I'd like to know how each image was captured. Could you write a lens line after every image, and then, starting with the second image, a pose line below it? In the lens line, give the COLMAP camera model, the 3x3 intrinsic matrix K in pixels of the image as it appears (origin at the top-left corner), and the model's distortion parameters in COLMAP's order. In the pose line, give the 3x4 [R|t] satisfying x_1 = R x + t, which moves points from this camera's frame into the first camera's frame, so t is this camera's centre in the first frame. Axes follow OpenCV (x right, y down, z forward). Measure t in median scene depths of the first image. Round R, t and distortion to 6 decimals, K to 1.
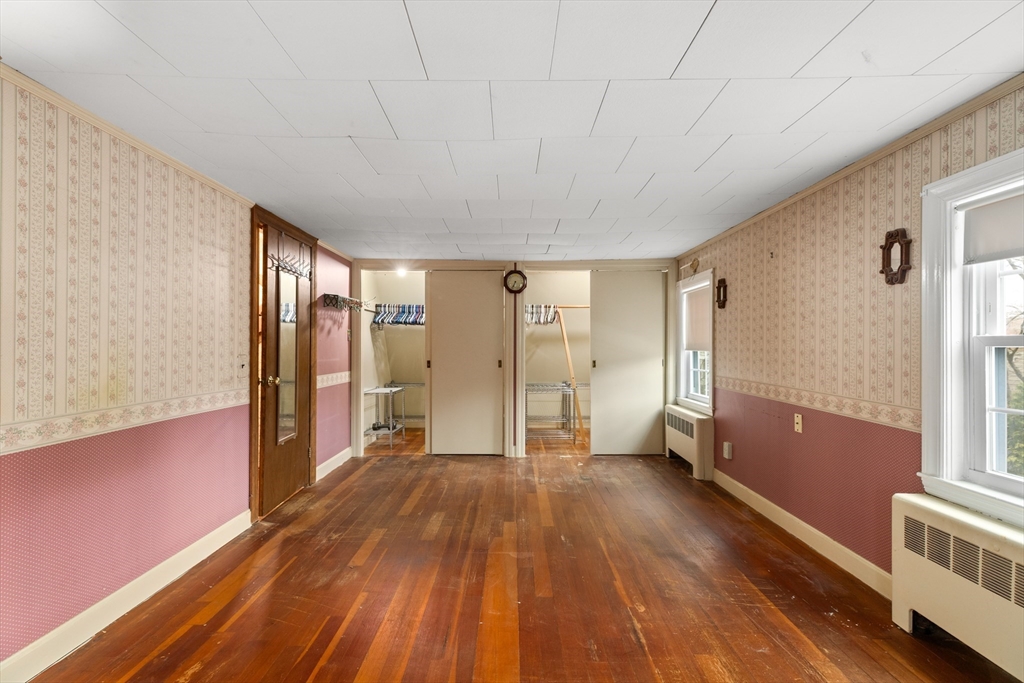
lens RADIAL K [[460.4, 0, 511.6], [0, 460.4, 343.4], [0, 0, 1]] dist [0.006950, 0.000766]
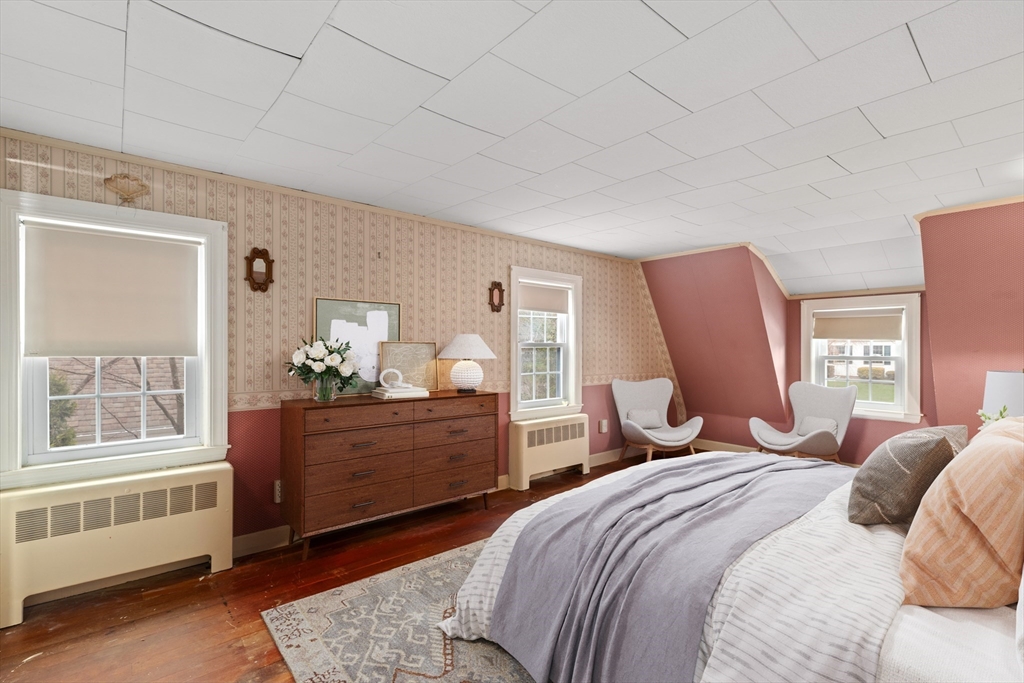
lens RADIAL K [[460.4, 0, 513.4], [0, 460.4, 344.7], [0, 0, 1]] dist [0.006950, 0.000766]
pose [[-0.650571, 0.001087, 0.759445, -0.479060], [-0.006920, 0.999949, -0.007358, 0.008135], [-0.759414, -0.010042, -0.650530, 1.804338]]
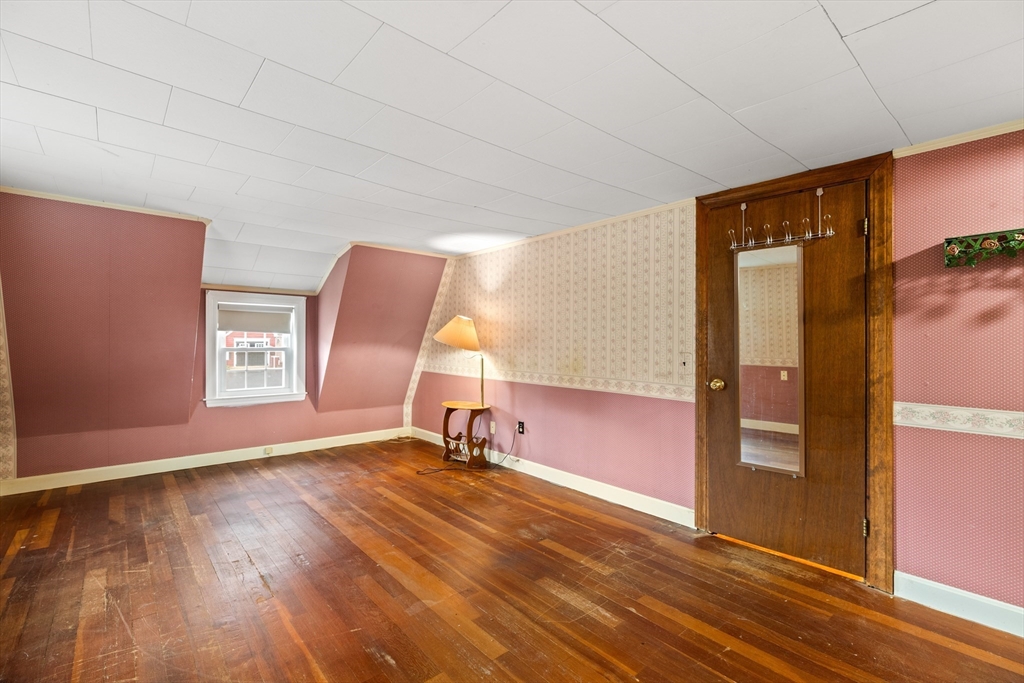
lens RADIAL K [[460.4, 0, 511.4], [0, 460.4, 340.5], [0, 0, 1]] dist [0.006950, 0.000766]
pose [[-0.755008, -0.006298, -0.655686, 0.456196], [-0.004189, 0.999980, -0.004782, 0.004803], [0.655703, -0.000864, -0.755019, 1.819993]]
